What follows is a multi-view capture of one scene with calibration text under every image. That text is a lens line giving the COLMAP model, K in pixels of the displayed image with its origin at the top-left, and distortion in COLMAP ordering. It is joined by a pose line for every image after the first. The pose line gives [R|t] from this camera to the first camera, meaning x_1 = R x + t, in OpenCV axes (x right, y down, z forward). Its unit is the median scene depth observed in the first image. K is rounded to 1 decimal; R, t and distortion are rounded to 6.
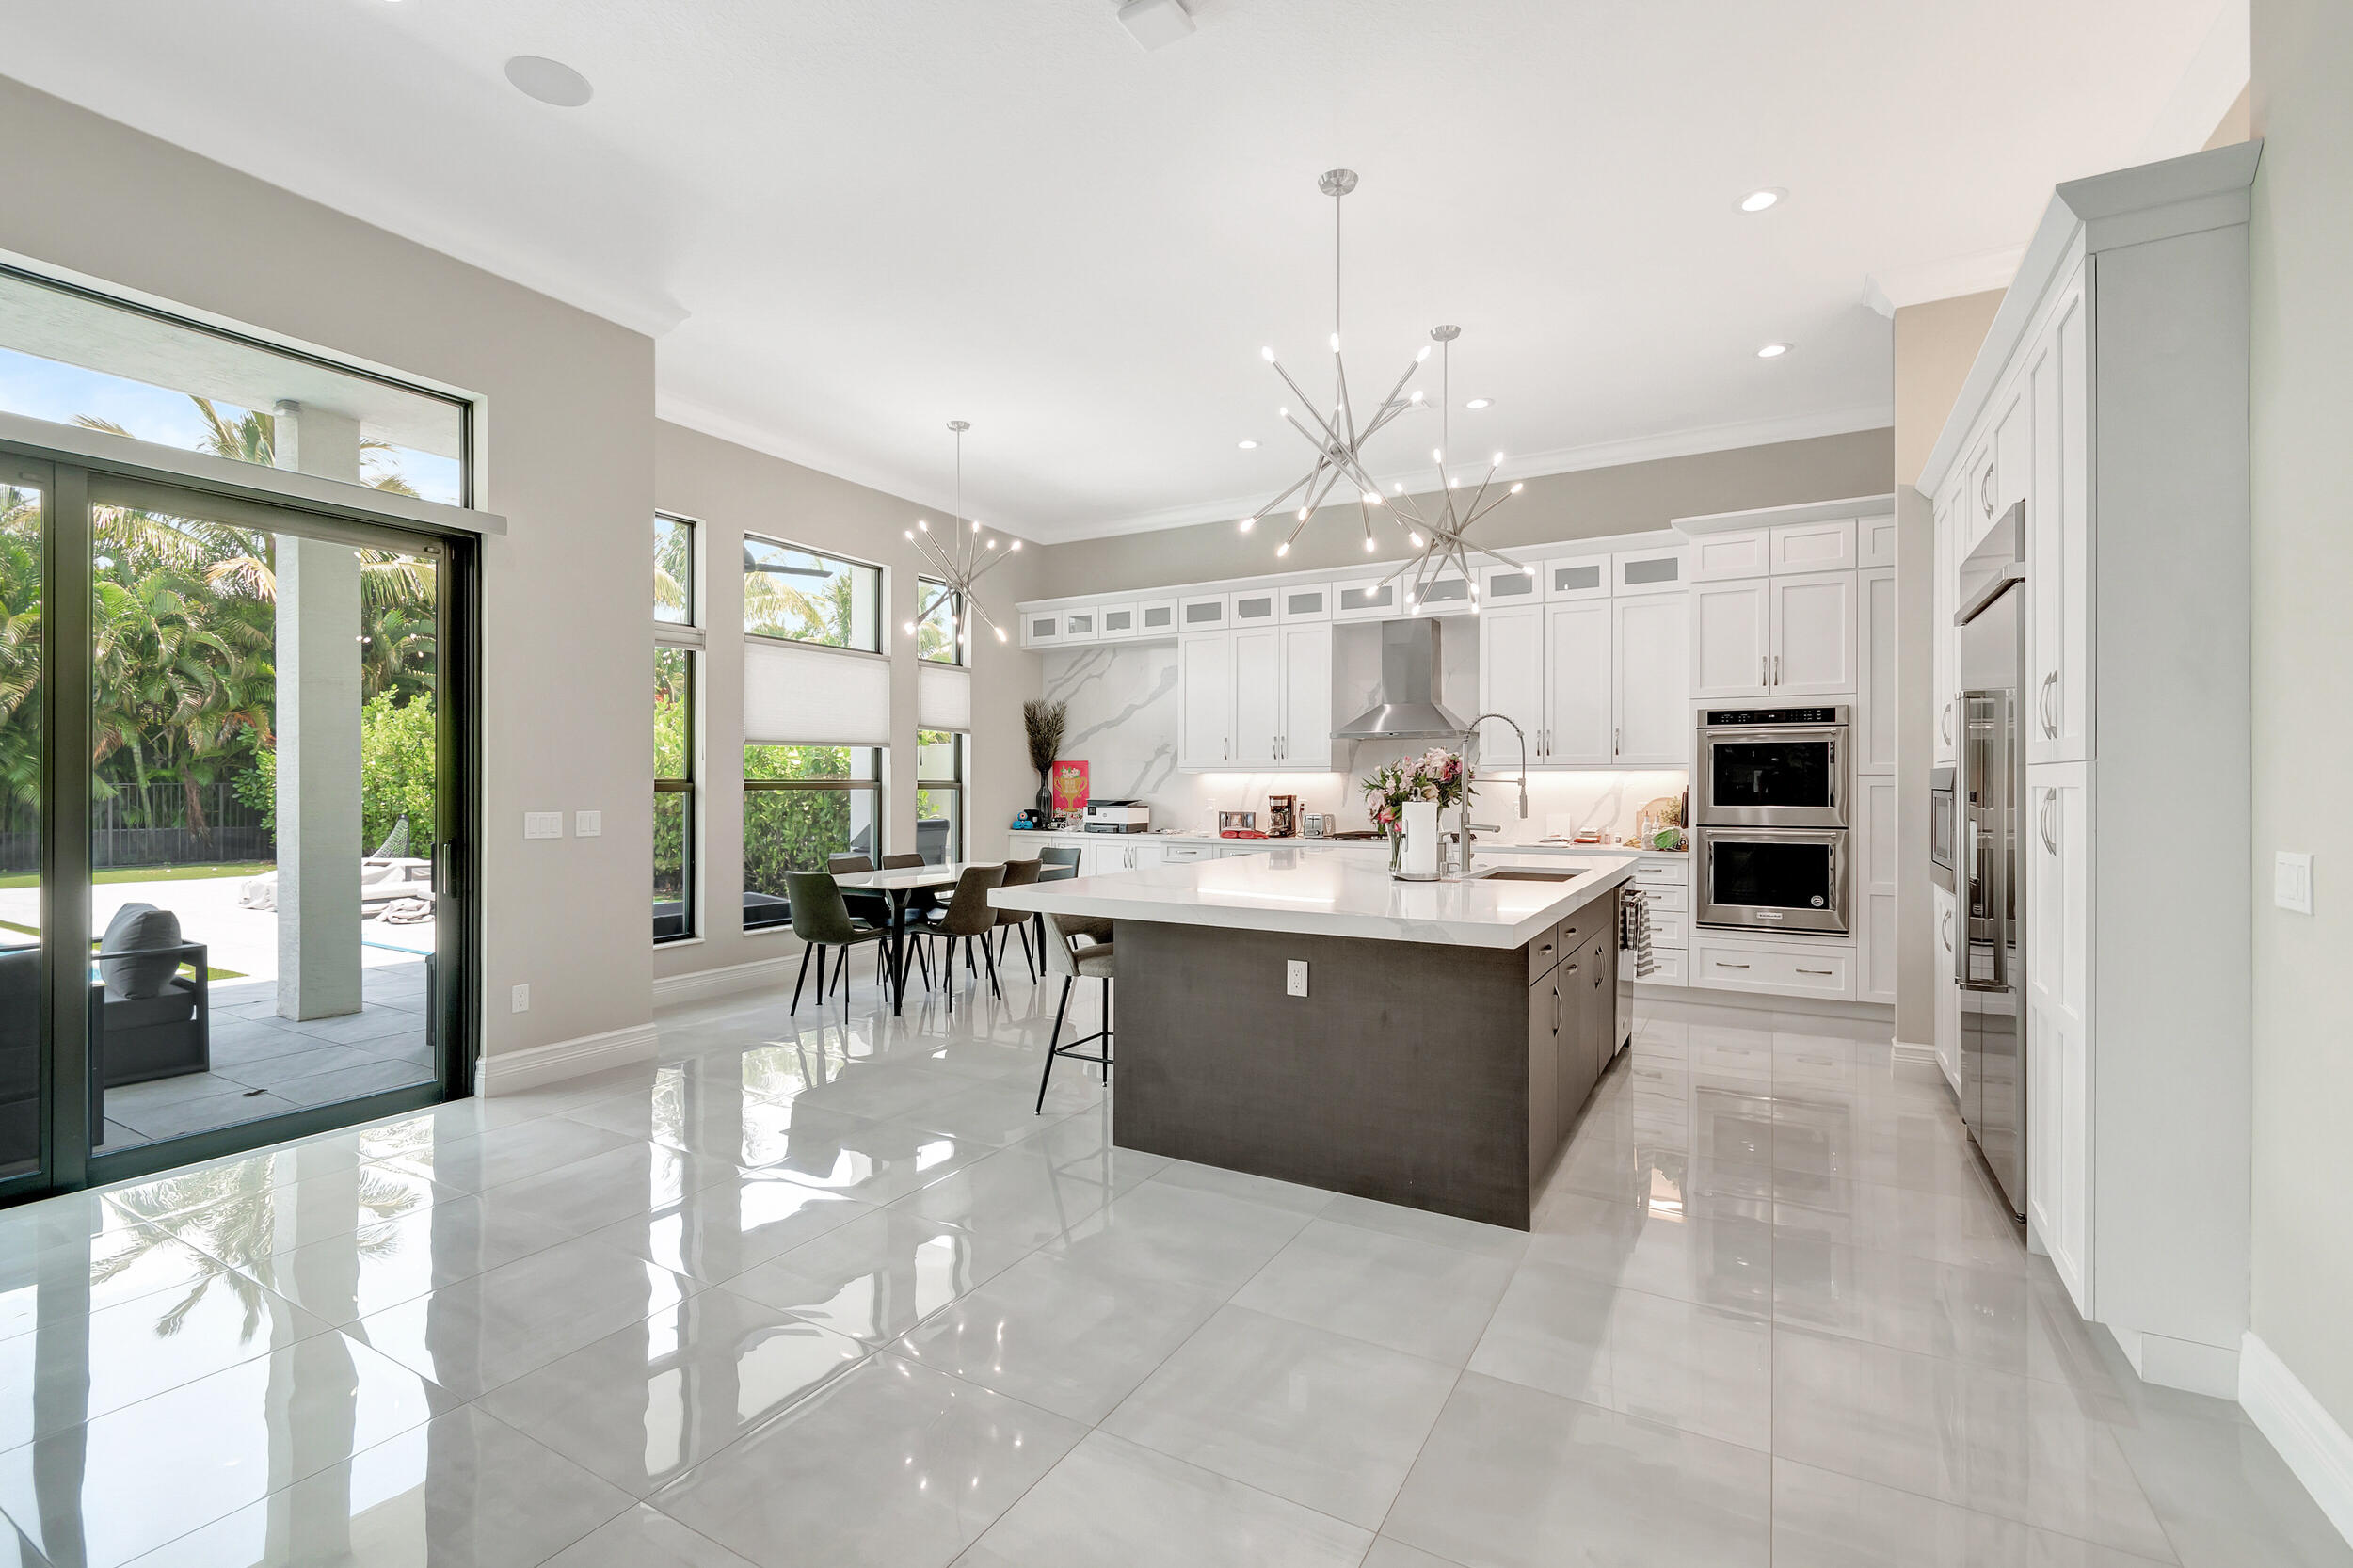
lens RADIAL K [[1049.8, 0, 1159.5], [0, 1049.8, 785.5], [0, 0, 1]] dist [0.004169, -0.001292]
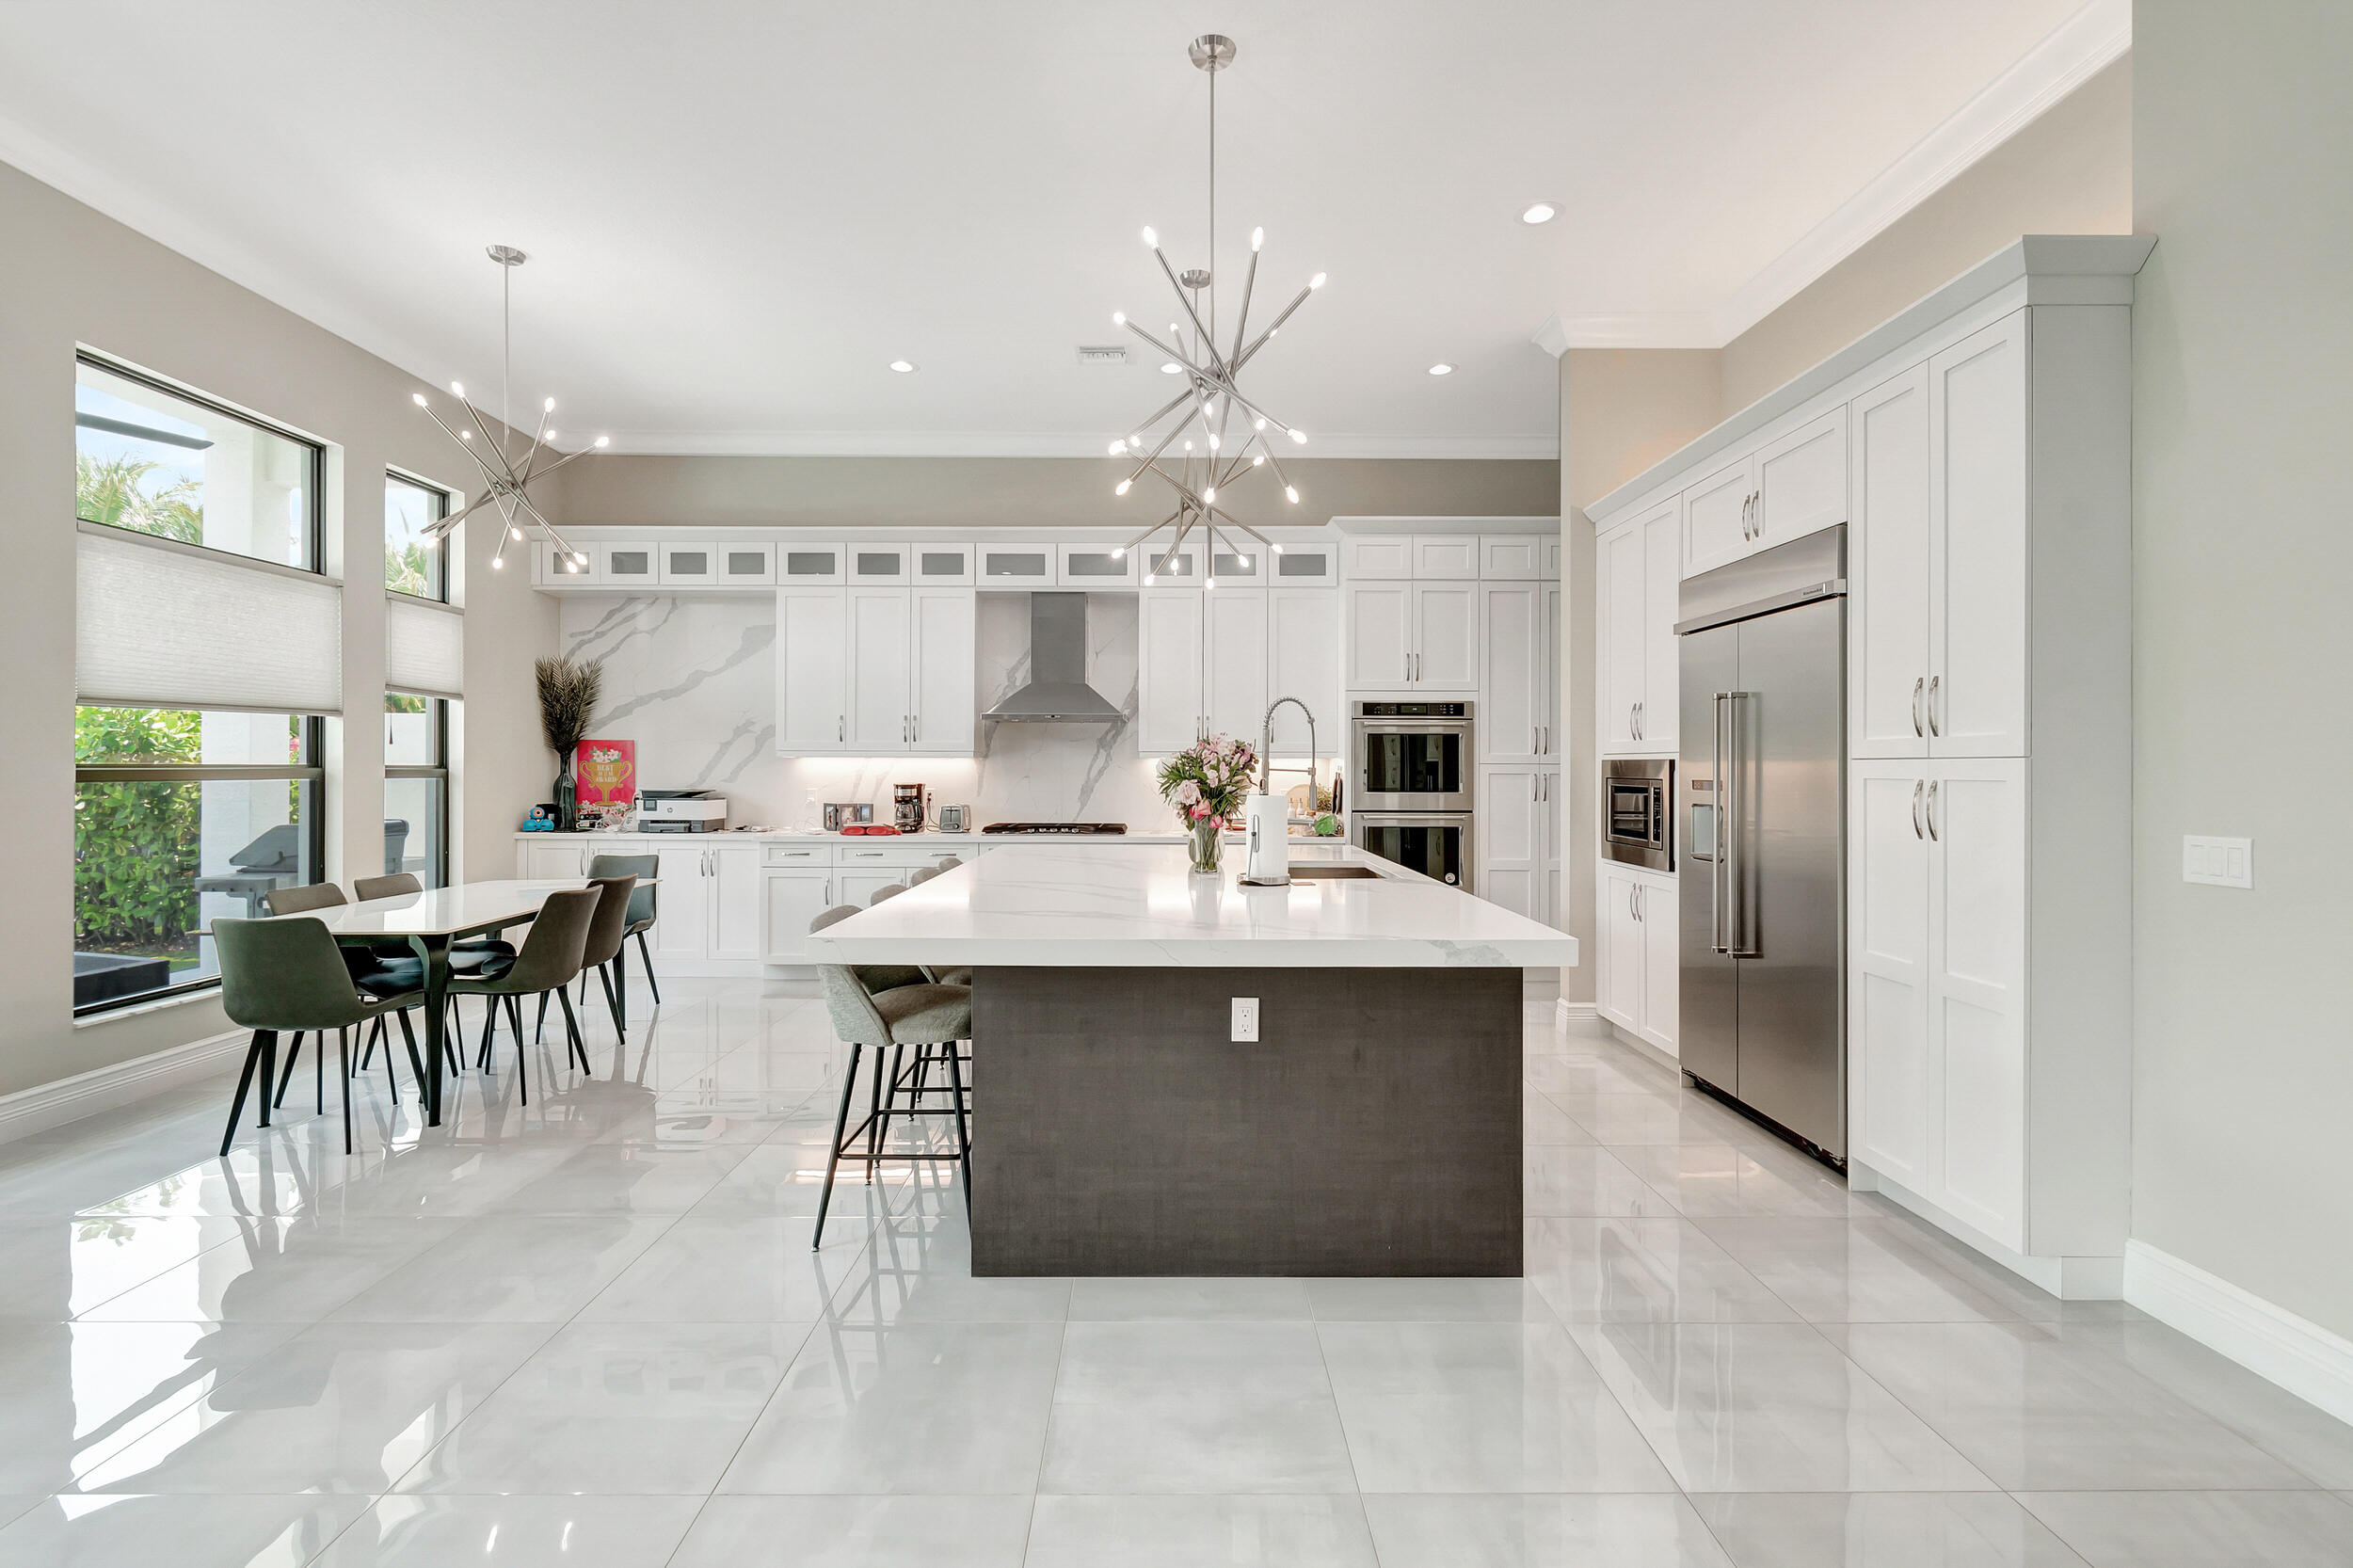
lens RADIAL K [[1049.8, 0, 1170.4], [0, 1049.8, 771.9], [0, 0, 1]] dist [0.004169, -0.001292]
pose [[0.860600, -0.000894, 0.509281, -0.176793], [-0.000736, 0.999995, 0.003000, -0.004032], [-0.509281, -0.002957, 0.860595, 0.186387]]
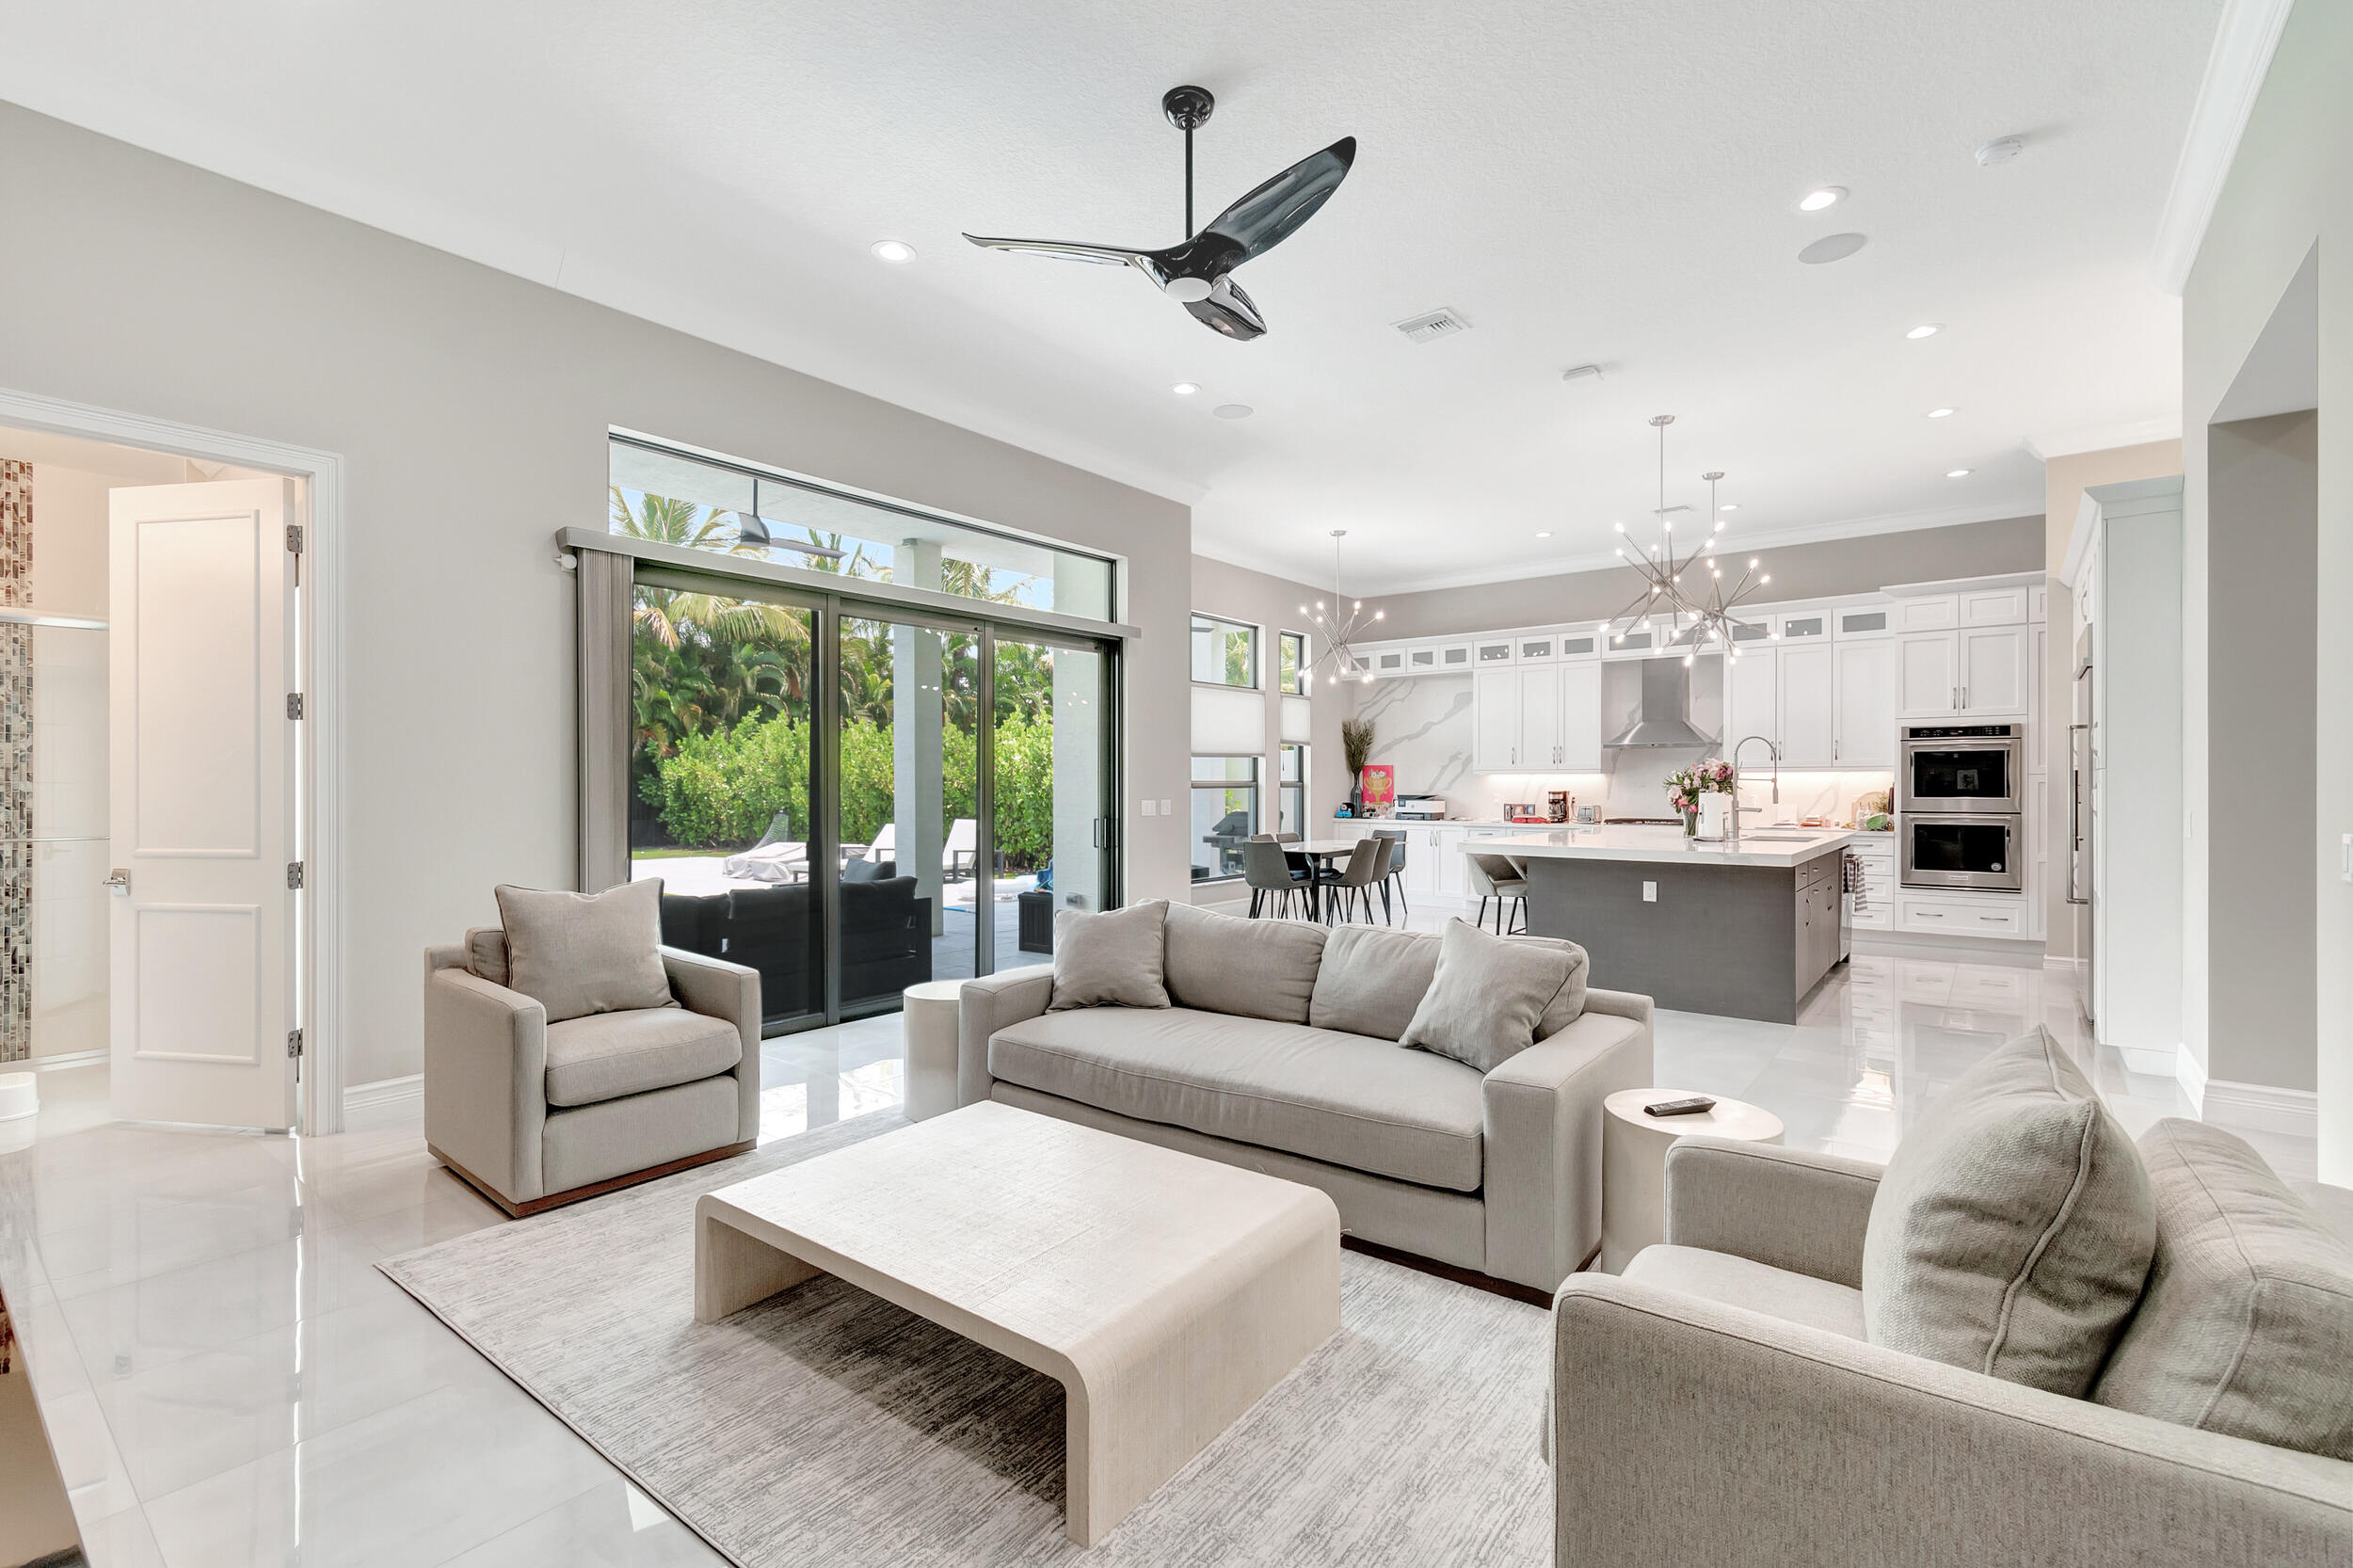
lens RADIAL K [[1049.8, 0, 1164.9], [0, 1049.8, 789.8], [0, 0, 1]] dist [0.004169, -0.001292]
pose [[0.989465, -0.002467, -0.144749, -0.230303], [0.003057, 0.999988, 0.003851, 0.001371], [0.144738, -0.004253, 0.989461, -0.476984]]
